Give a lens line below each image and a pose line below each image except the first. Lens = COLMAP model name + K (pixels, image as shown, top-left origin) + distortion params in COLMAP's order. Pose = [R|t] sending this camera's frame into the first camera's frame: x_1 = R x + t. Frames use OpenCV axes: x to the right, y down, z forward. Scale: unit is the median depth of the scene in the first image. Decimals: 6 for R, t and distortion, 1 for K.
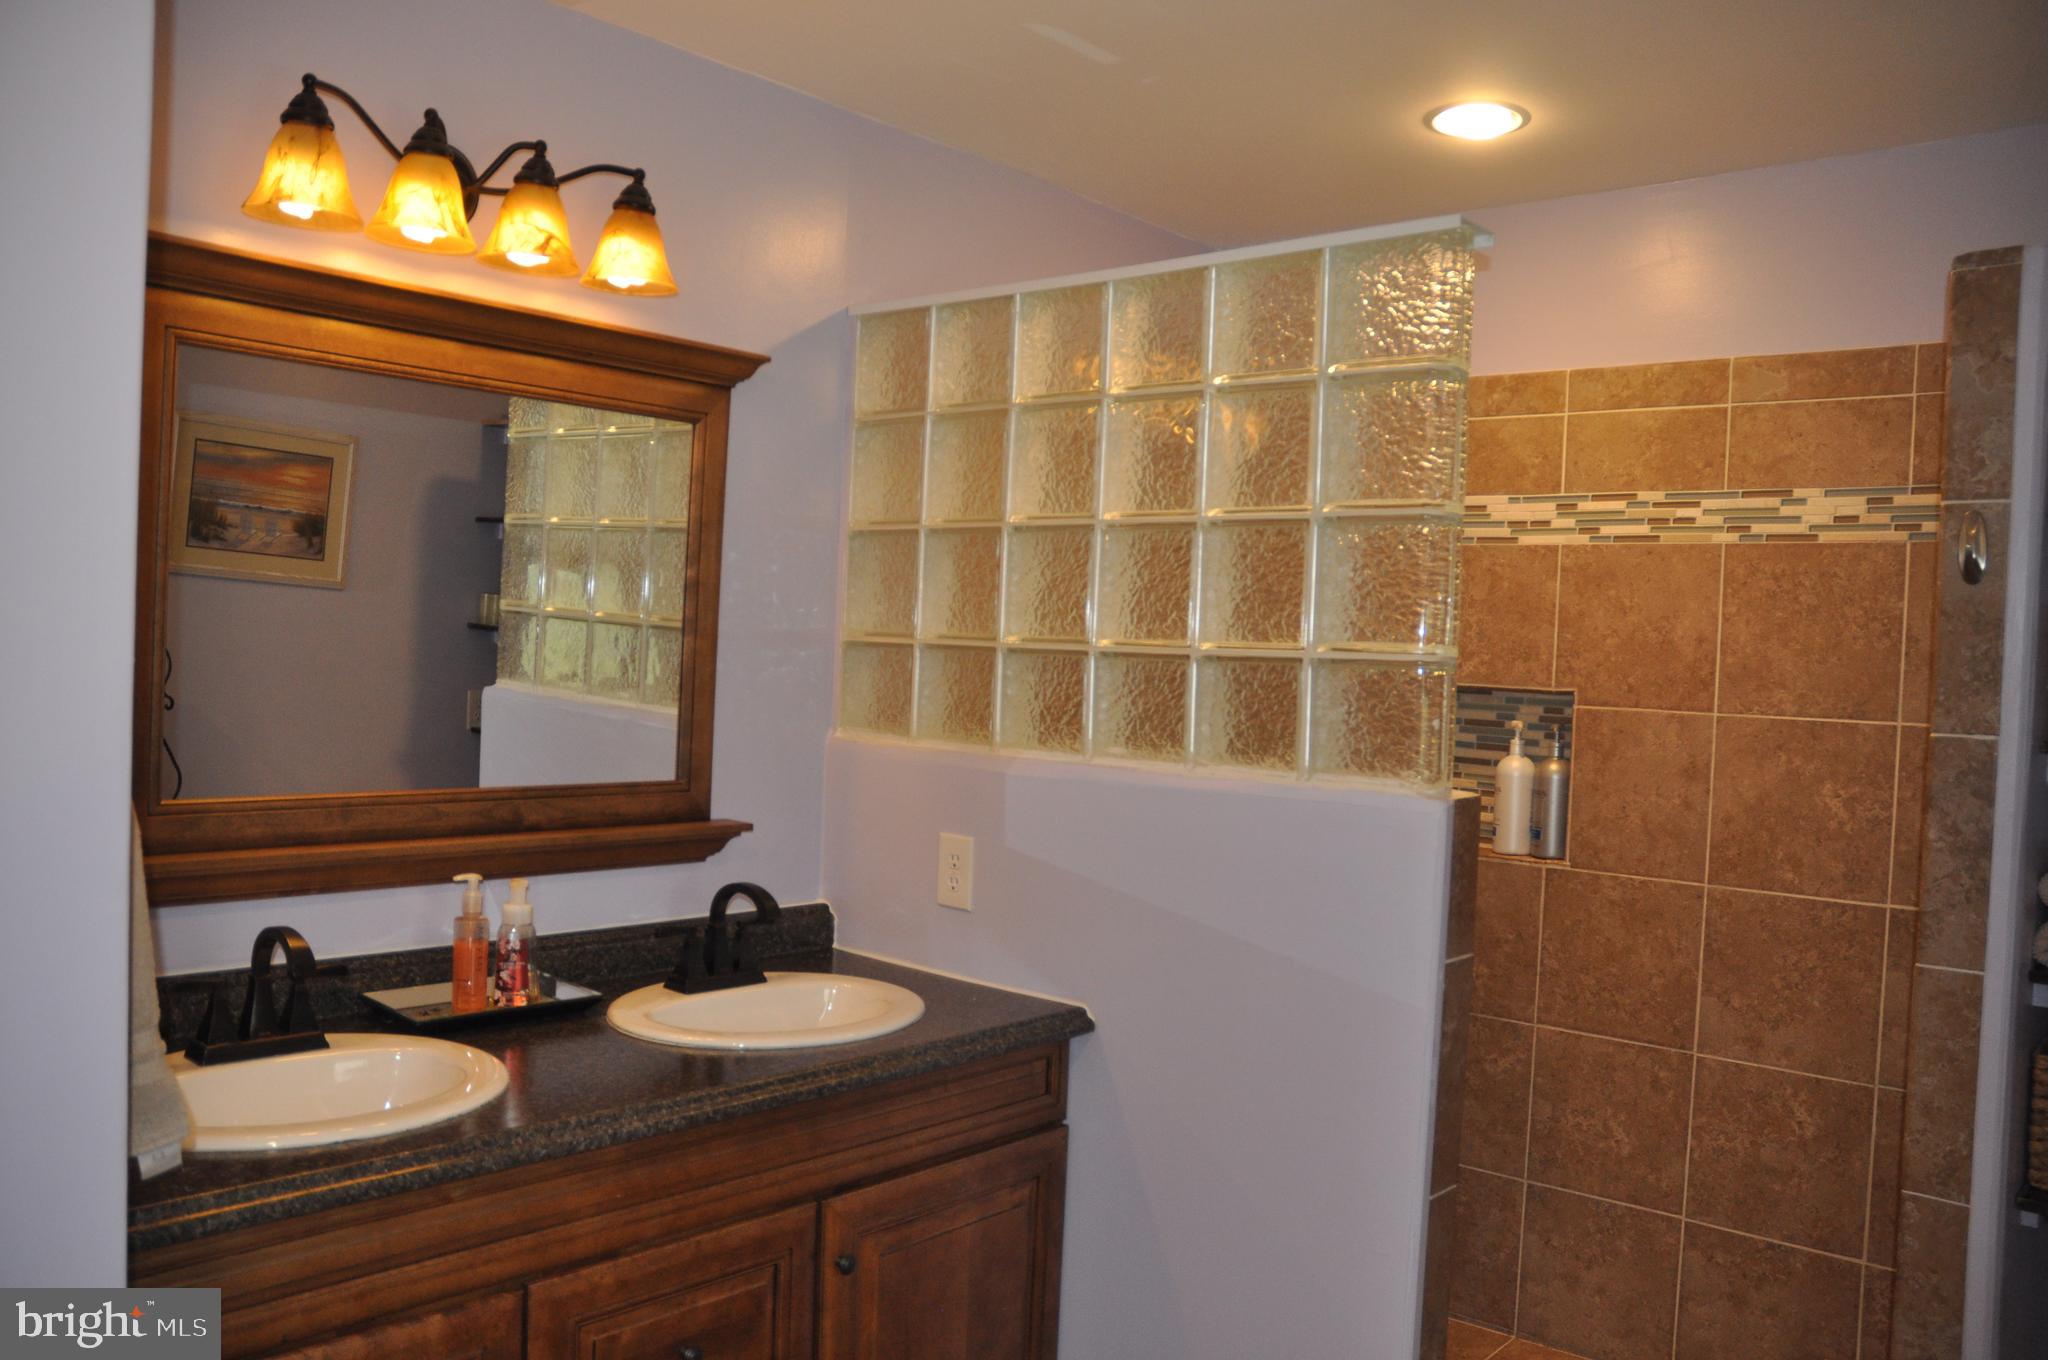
lens RADIAL K [[1630.5, 0, 1024.0], [0, 1630.5, 680.0], [0, 0, 1]] dist [-0.150985, 0.170337]
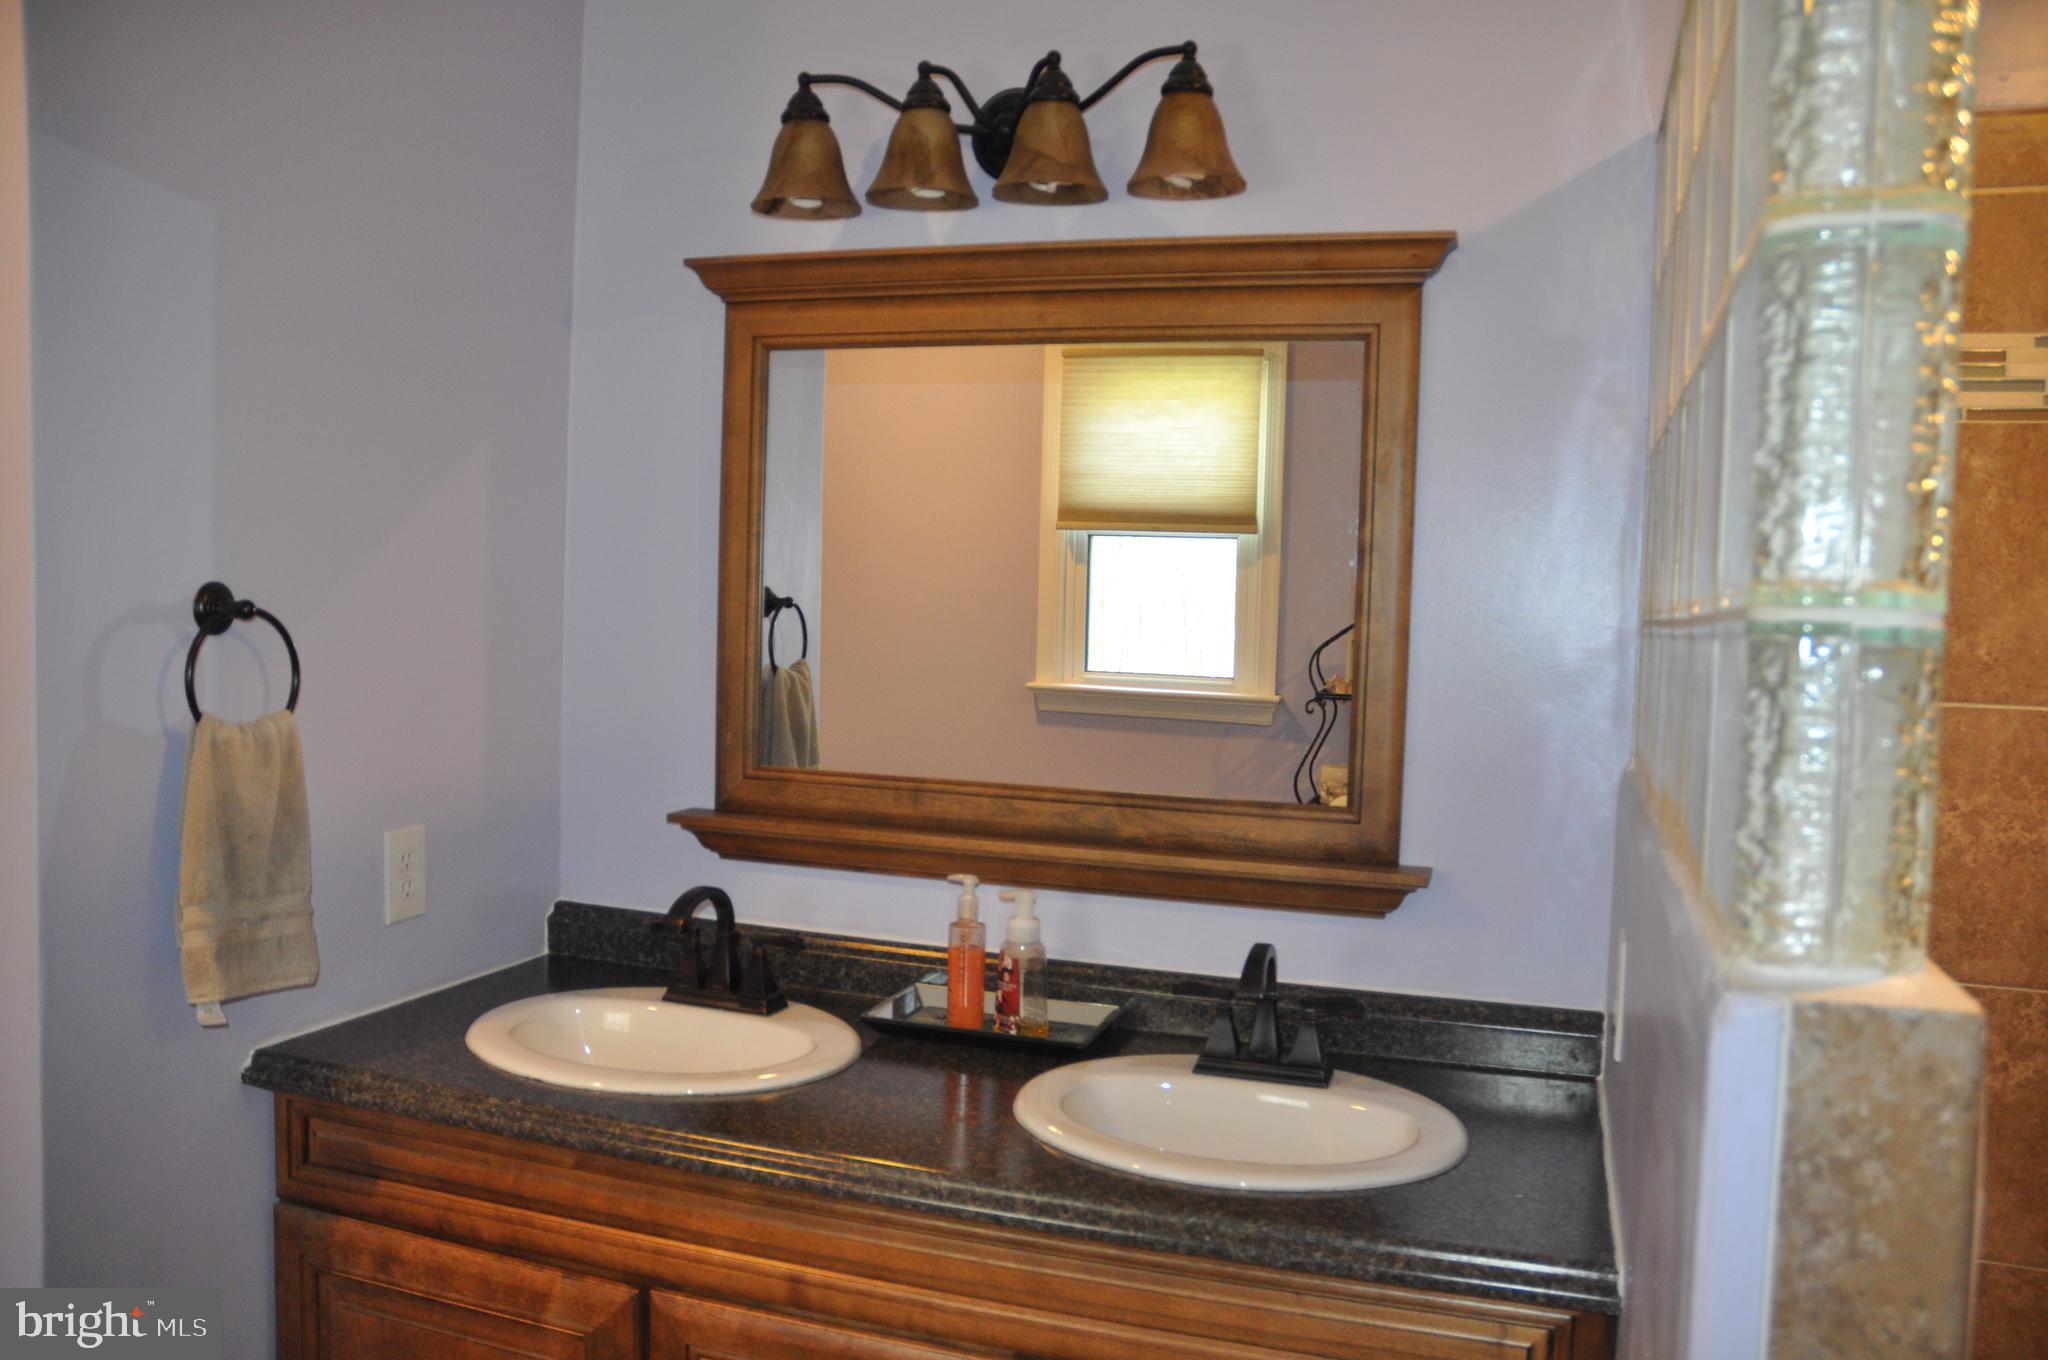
lens RADIAL K [[1630.5, 0, 1024.0], [0, 1630.5, 680.0], [0, 0, 1]] dist [-0.150985, 0.170337]
pose [[0.404268, 0.007224, -0.914612, 0.502267], [-0.042651, 0.999030, -0.010961, 0.019668], [0.913646, 0.043440, 0.404184, 0.643612]]
